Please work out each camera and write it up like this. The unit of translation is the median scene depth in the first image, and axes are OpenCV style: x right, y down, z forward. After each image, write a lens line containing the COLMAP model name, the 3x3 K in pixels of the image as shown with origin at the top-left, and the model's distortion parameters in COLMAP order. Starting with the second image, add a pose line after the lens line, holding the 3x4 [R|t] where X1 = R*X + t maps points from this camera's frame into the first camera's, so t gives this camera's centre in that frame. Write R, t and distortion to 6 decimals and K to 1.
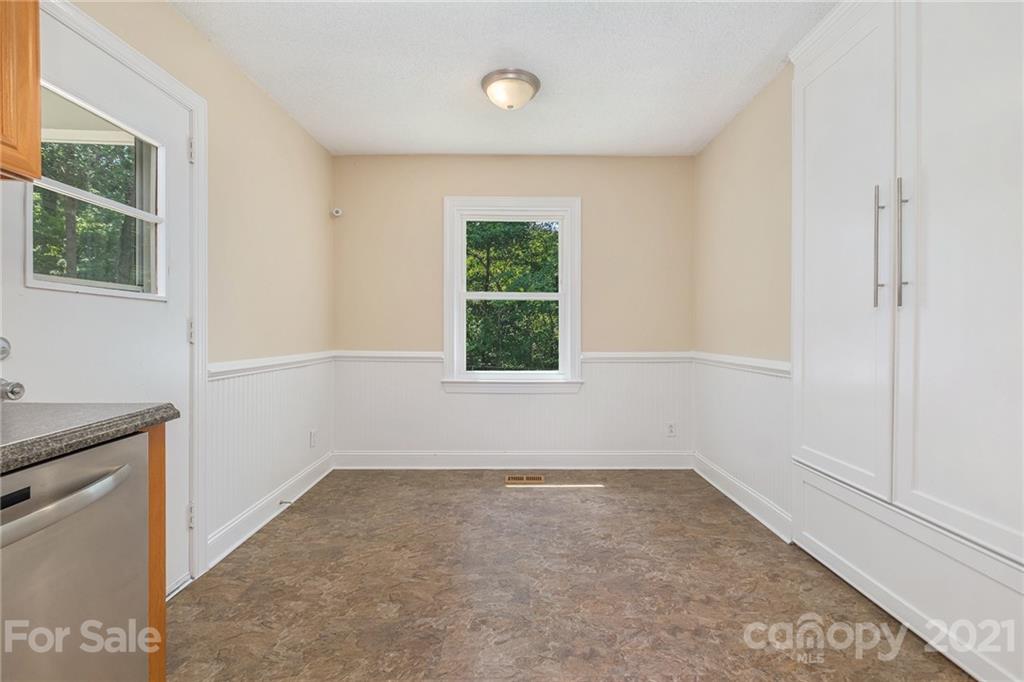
lens RADIAL K [[440.9, 0, 513.9], [0, 440.9, 341.1], [0, 0, 1]] dist [0.001994, -0.000231]
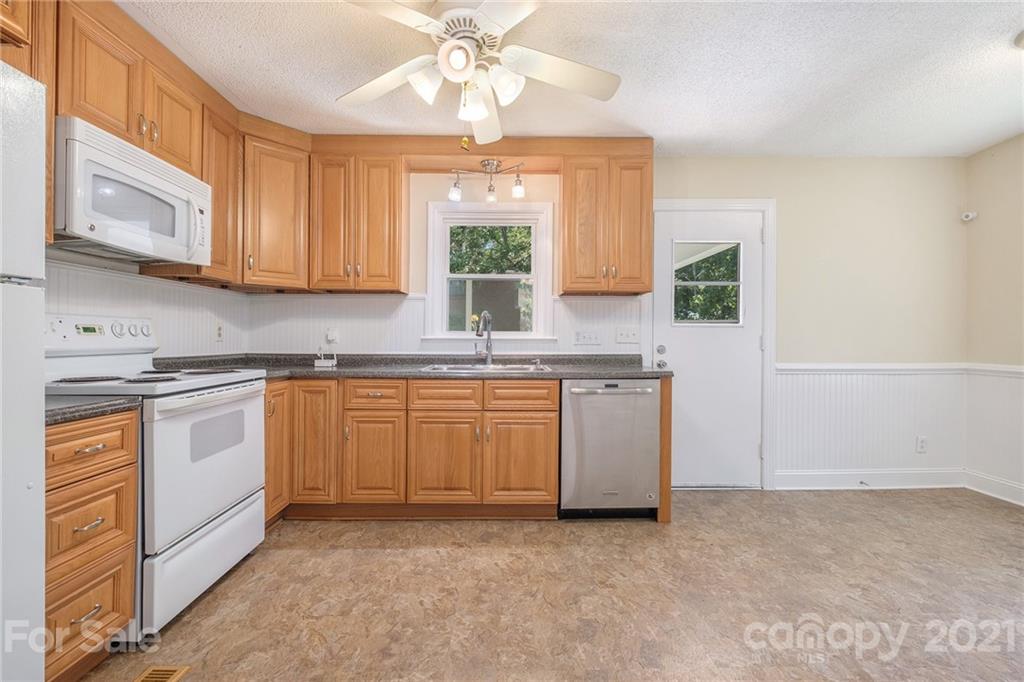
lens RADIAL K [[440.9, 0, 509.7], [0, 440.9, 338.4], [0, 0, 1]] dist [0.001994, -0.000231]
pose [[-0.014364, -0.005025, -0.999884, 0.938521], [-0.019185, 0.999805, -0.004749, -0.012986], [0.999713, 0.019114, -0.014457, 0.038055]]
